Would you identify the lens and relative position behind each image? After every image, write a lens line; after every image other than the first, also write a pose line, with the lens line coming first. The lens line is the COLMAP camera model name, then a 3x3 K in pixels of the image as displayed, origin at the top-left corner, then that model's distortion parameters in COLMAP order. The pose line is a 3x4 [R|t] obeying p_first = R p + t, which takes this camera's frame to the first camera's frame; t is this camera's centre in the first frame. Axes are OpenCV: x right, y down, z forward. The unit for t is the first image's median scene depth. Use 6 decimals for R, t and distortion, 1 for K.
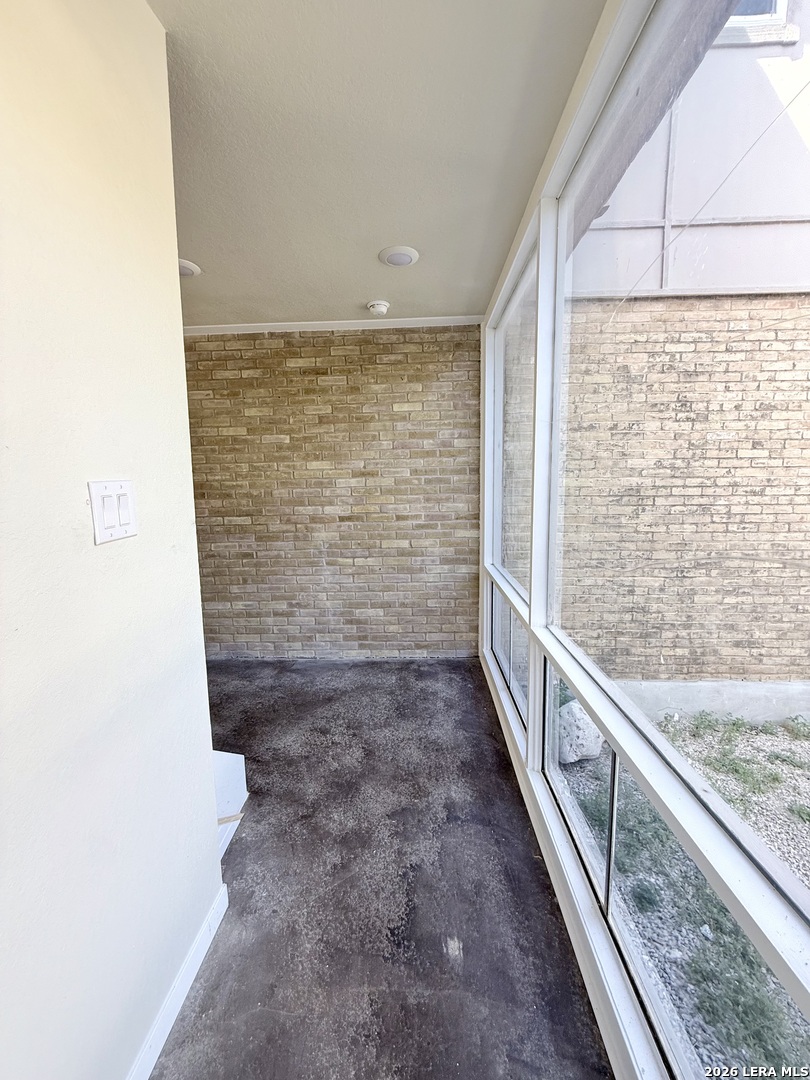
lens RADIAL K [[430.0, 0, 402.8], [0, 430.0, 535.9], [0, 0, 1]] dist [0.000384, -0.000133]
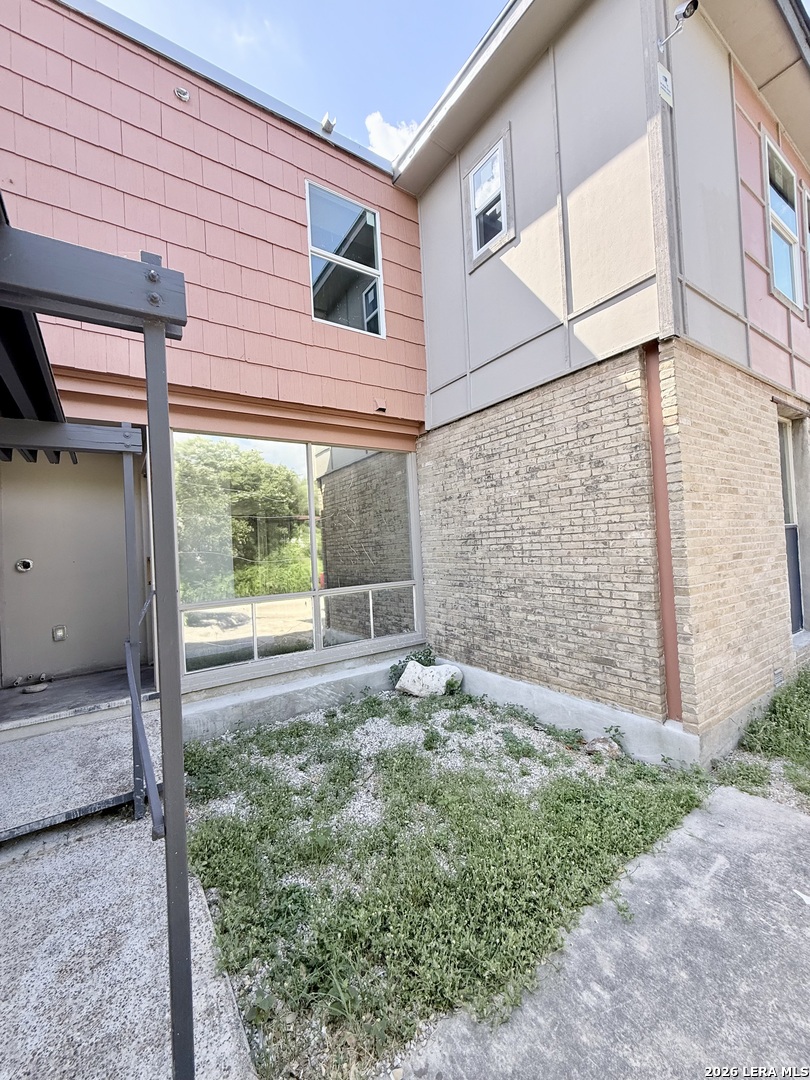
lens RADIAL K [[430.0, 0, 402.8], [0, 430.0, 535.9], [0, 0, 1]] dist [0.000384, -0.000133]
pose [[0.591049, -0.037936, -0.805743, 1.616014], [-0.060178, 0.994036, -0.090945, 0.048119], [0.804387, 0.102241, 0.585241, -0.079245]]
